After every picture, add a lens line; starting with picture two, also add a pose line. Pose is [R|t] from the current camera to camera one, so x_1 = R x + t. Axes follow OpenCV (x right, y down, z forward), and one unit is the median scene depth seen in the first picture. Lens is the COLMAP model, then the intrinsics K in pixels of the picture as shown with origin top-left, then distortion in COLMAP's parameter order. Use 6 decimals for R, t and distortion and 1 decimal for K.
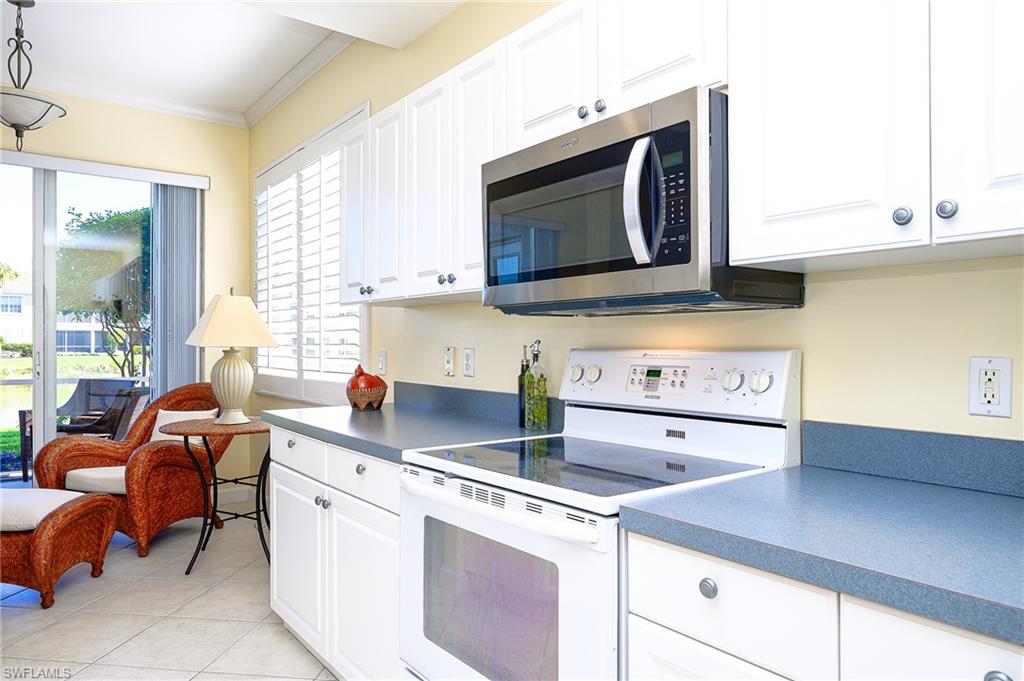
lens RADIAL K [[663.1, 0, 510.3], [0, 663.1, 343.4], [0, 0, 1]] dist [-0.001734, -0.001914]
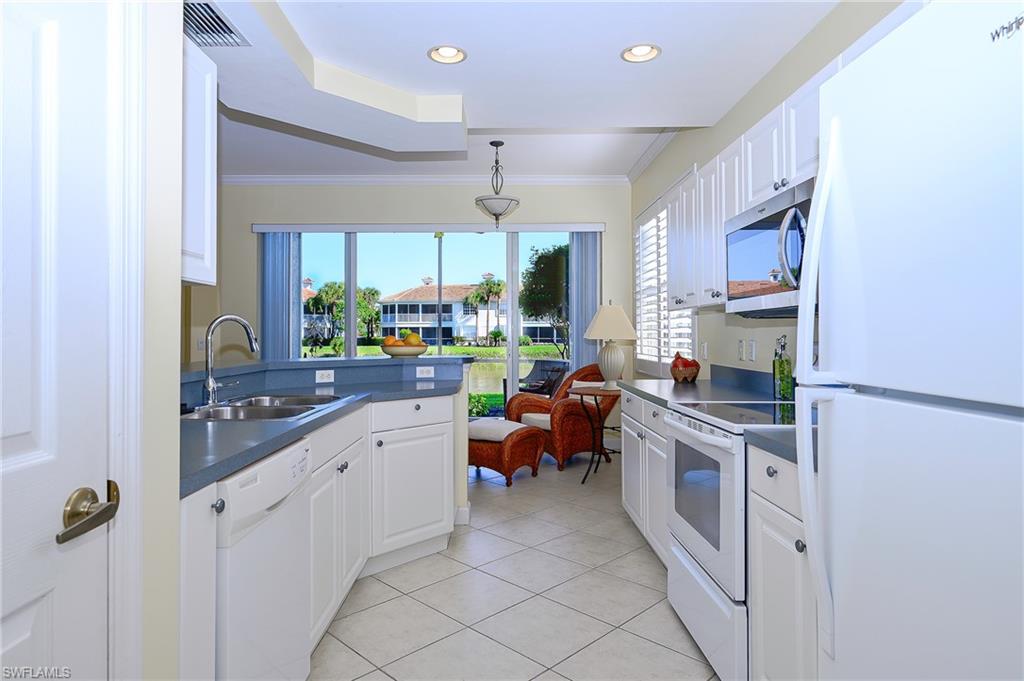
lens RADIAL K [[591.9, 0, 508.9], [0, 591.9, 335.7], [0, 0, 1]] dist [-0.001211, -0.000095]
pose [[0.799450, 0.000590, -0.600732, 0.216991], [-0.001272, 0.999999, -0.000710, -0.001296], [0.600731, 0.001332, 0.799450, -0.228685]]
